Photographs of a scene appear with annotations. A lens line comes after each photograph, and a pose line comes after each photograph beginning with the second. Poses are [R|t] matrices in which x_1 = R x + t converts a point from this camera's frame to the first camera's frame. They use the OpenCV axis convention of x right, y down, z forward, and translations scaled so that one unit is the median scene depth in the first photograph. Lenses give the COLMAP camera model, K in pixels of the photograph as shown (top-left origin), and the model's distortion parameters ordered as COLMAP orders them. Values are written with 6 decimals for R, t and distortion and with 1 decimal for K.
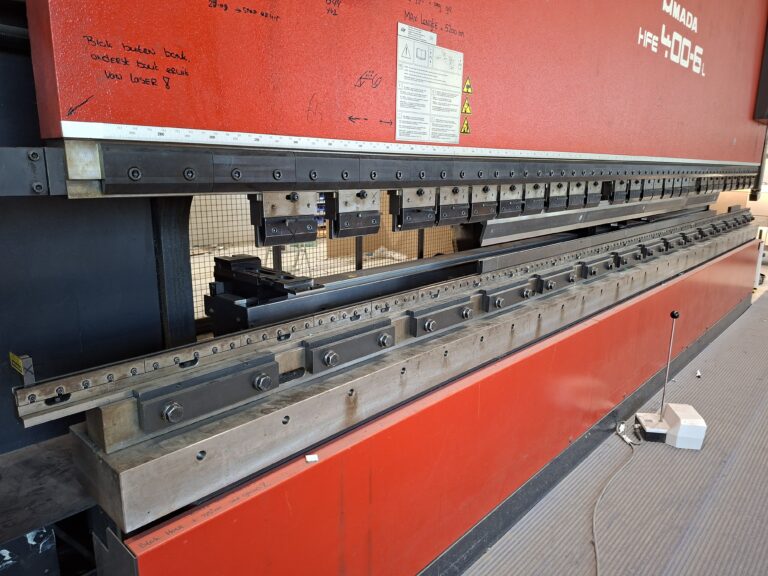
lens RADIAL K [[529.2, 0, 381.0], [0, 529.2, 283.2], [0, 0, 1]] dist [0.100818, -0.105572]
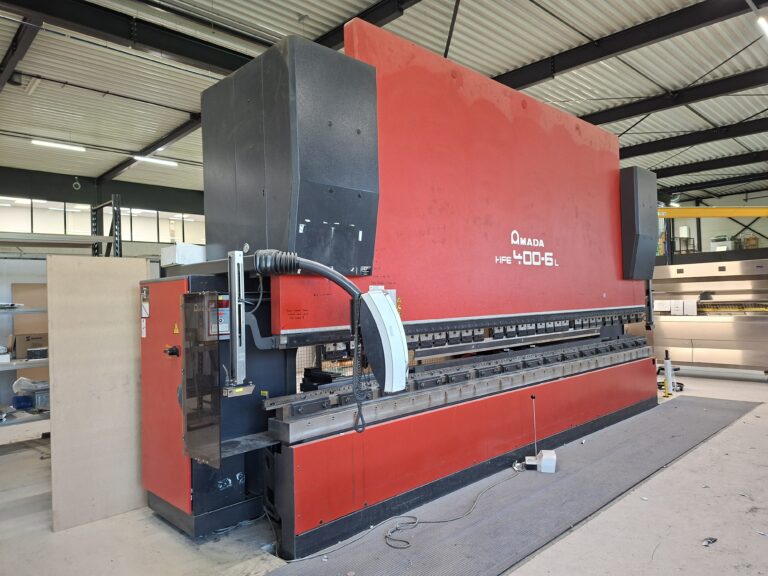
lens RADIAL K [[529.2, 0, 381.0], [0, 529.2, 283.2], [0, 0, 1]] dist [0.100818, -0.105572]
pose [[0.997824, -0.041352, -0.051347, 0.224848], [0.027698, 0.969706, -0.242698, 0.202323], [0.059827, 0.240748, 0.968742, -1.687570]]
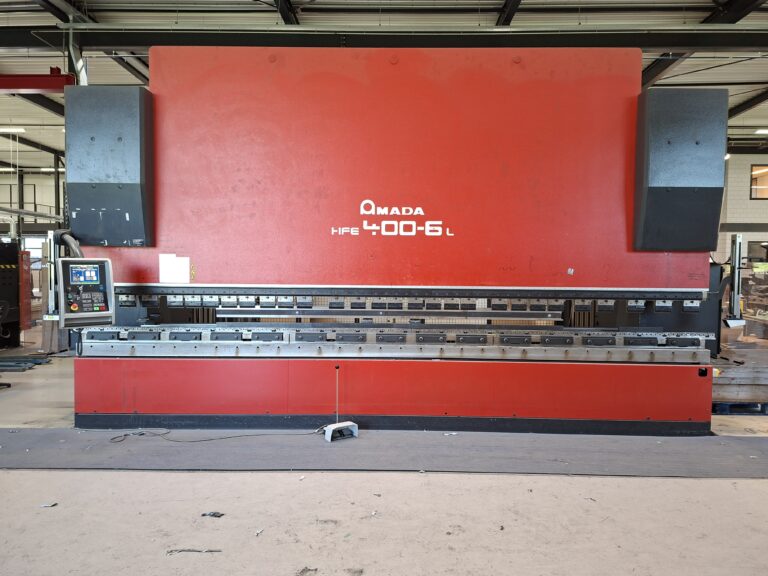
lens RADIAL K [[529.2, 0, 381.0], [0, 529.2, 283.2], [0, 0, 1]] dist [0.100818, -0.105572]
pose [[0.674165, 0.016645, -0.738393, 3.631868], [-0.159349, 0.979478, -0.123409, -0.046645], [0.721186, 0.200860, 0.662983, -0.346624]]
